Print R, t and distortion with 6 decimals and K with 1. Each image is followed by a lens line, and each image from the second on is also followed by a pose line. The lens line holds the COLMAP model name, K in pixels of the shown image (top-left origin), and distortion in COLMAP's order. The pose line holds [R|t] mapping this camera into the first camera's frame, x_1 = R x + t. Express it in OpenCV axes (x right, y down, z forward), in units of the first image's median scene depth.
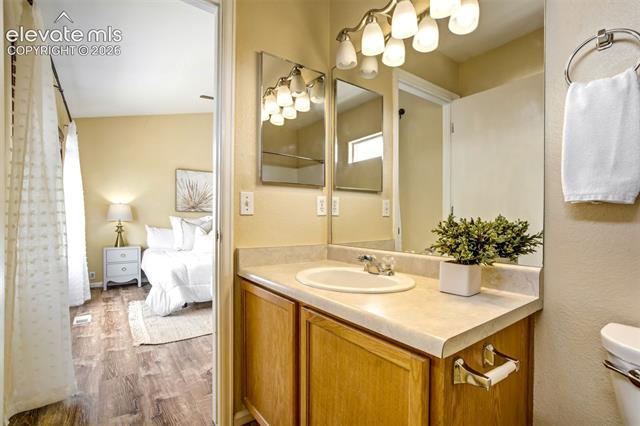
lens RADIAL K [[301.5, 0, 320.3], [0, 301.5, 218.0], [0, 0, 1]] dist [-0.029005, 0.016200]
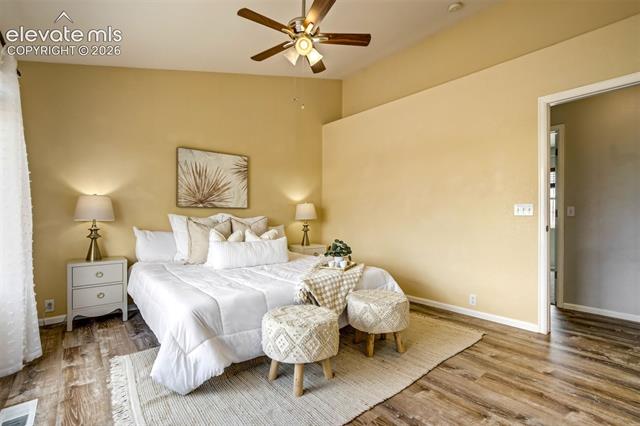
lens RADIAL K [[301.5, 0, 322.3], [0, 301.5, 212.2], [0, 0, 1]] dist [-0.029005, 0.016200]
pose [[0.997699, -0.000942, 0.067794, -0.218867], [0.001732, 0.999931, -0.011600, -0.000954], [-0.067778, 0.011690, 0.997632, 0.316157]]
